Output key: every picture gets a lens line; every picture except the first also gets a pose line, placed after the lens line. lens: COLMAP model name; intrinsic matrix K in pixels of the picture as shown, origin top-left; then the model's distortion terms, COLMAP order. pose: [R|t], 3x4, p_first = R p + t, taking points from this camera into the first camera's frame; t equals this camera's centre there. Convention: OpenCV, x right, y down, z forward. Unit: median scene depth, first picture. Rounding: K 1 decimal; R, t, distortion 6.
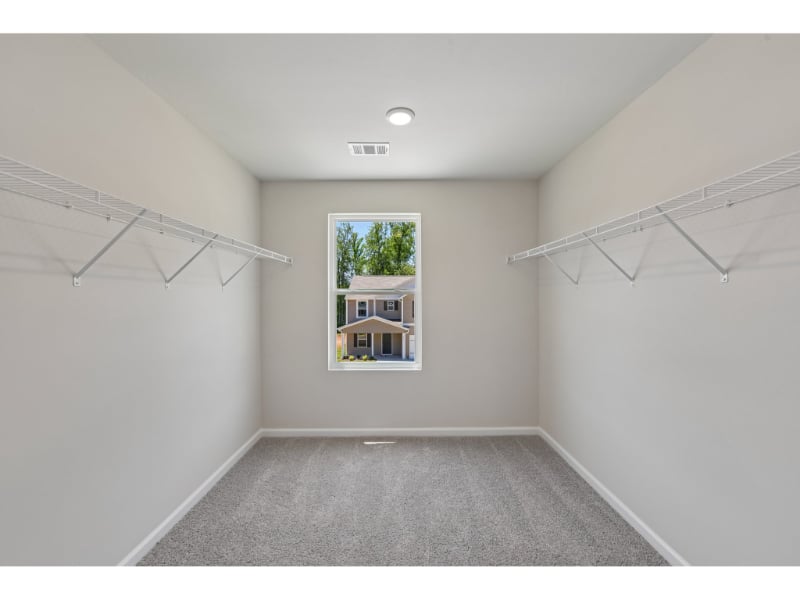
lens RADIAL K [[372.2, 0, 400.0], [0, 372.2, 300.0], [0, 0, 1]] dist [0.031332, 0.000020]
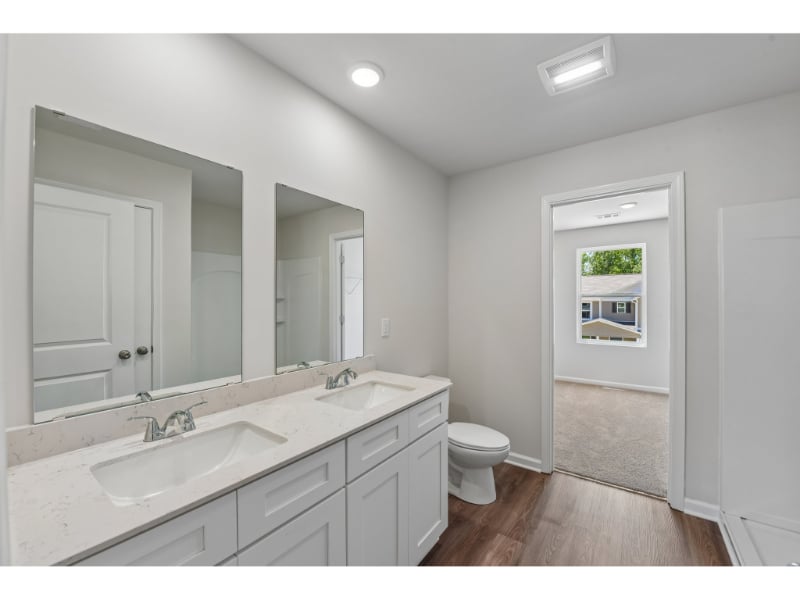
lens RADIAL K [[325.0, 0, 399.6], [0, 325.0, 302.5], [0, 0, 1]] dist [-0.004325, -0.000196]
pose [[0.811384, 0.001814, -0.584510, 0.012853], [0.000158, 0.999994, 0.003323, 0.004687], [0.584513, -0.002789, 0.811379, -0.636233]]
